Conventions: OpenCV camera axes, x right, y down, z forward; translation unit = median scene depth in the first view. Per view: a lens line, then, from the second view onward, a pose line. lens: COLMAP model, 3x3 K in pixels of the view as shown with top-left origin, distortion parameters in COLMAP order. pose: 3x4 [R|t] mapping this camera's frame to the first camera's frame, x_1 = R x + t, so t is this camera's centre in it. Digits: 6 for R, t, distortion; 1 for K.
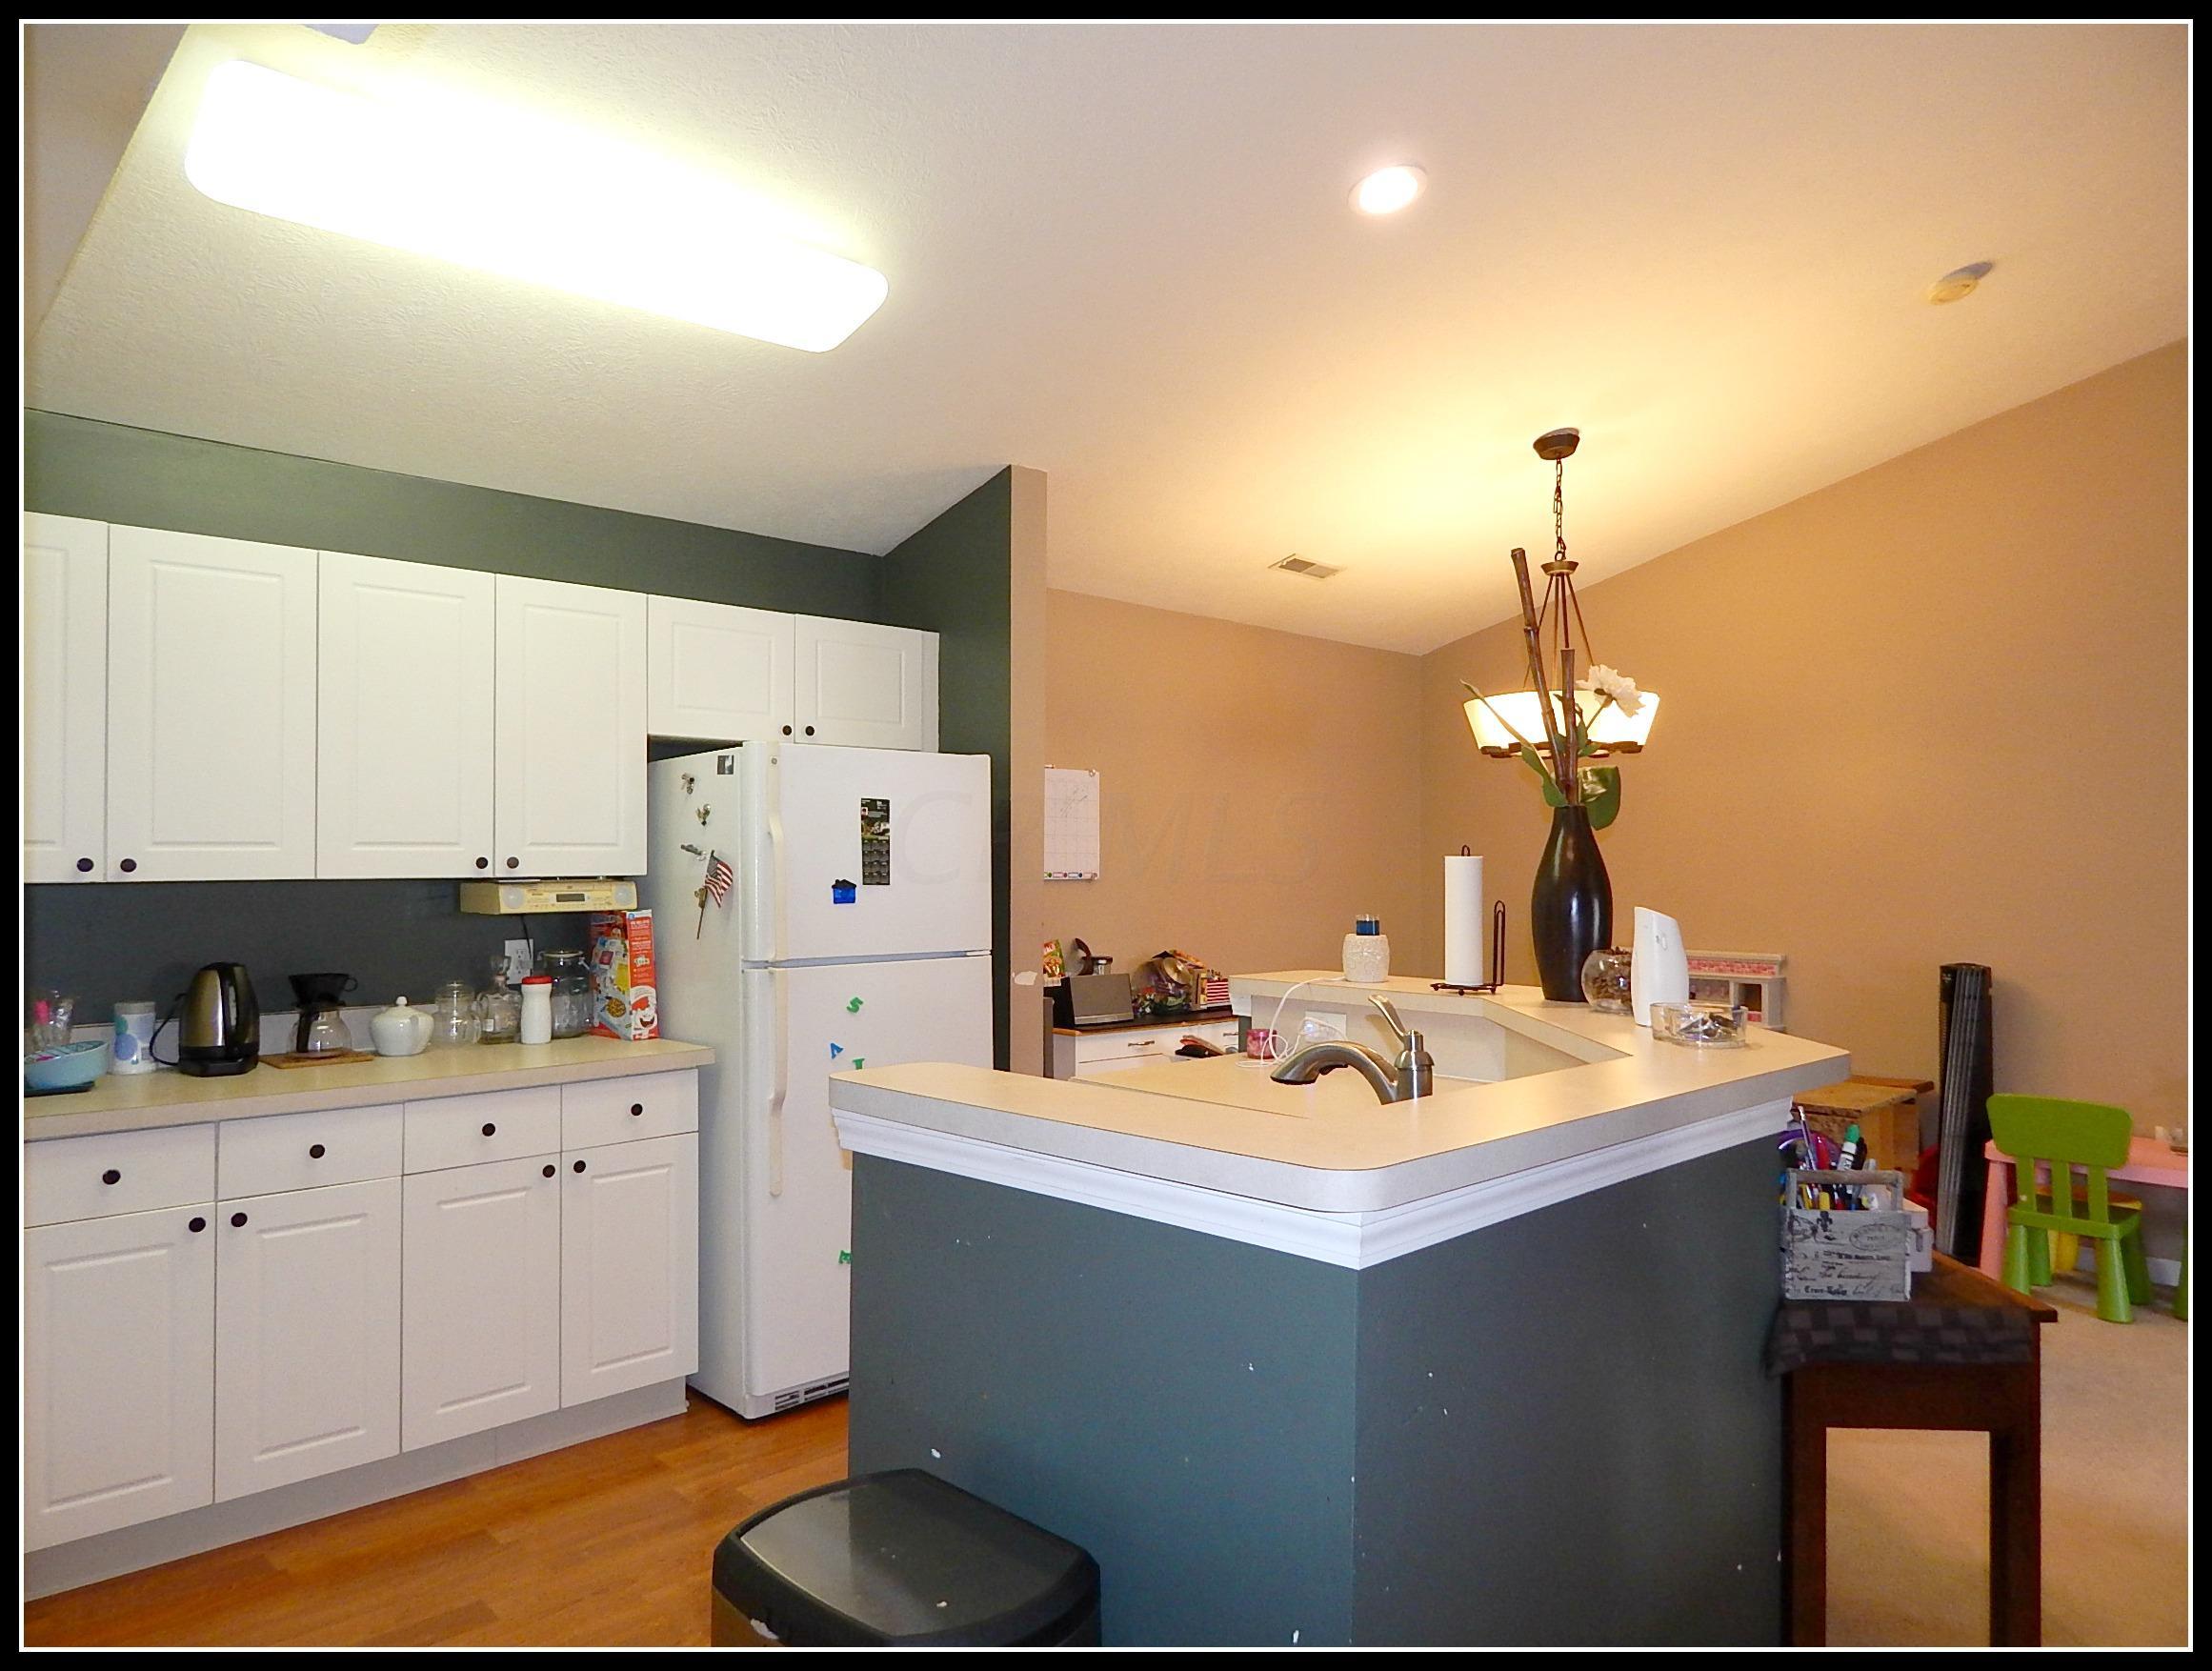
lens RADIAL K [[1482.1, 0, 1109.3], [0, 1482.1, 842.0], [0, 0, 1]] dist [0.004379, -0.002709]
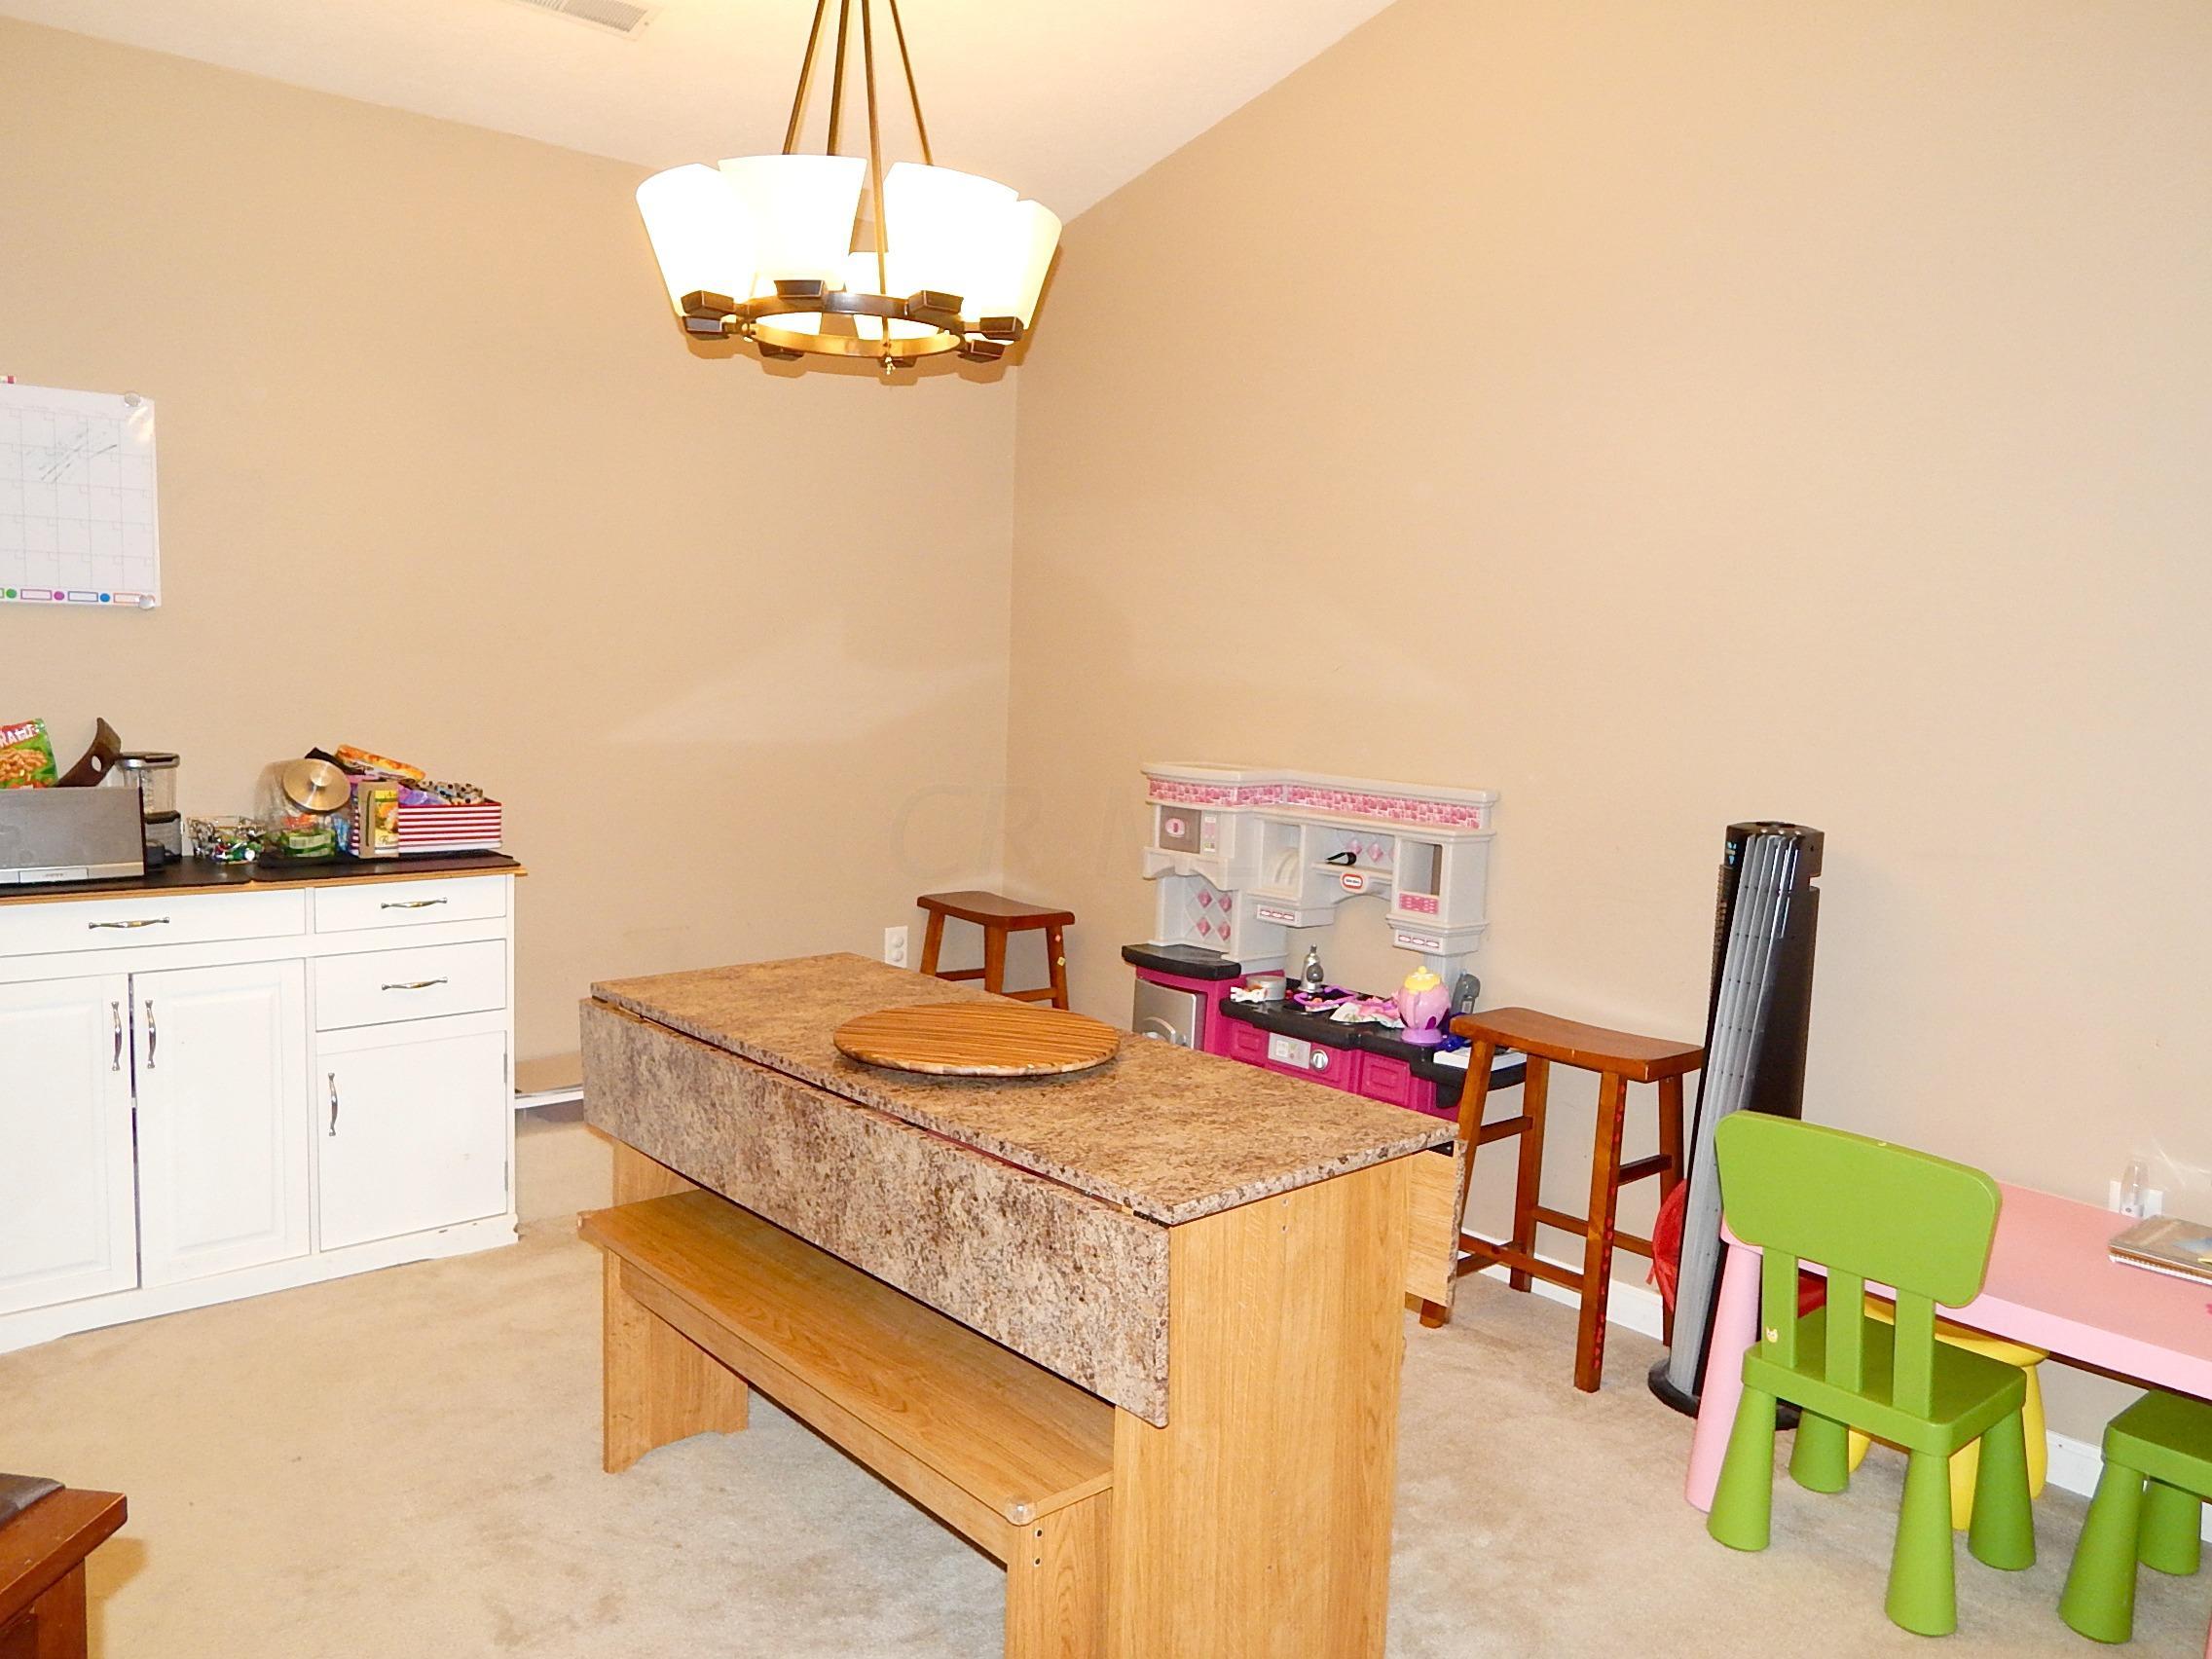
lens RADIAL K [[1630.7, 0, 1108.9], [0, 1630.7, 836.8], [0, 0, 1]] dist [0.014119, 0.002824]
pose [[0.998216, 0.035215, -0.048221, 0.365042], [-0.029119, 0.992132, 0.121762, 0.025133], [0.052129, -0.120140, 0.991387, 0.427048]]
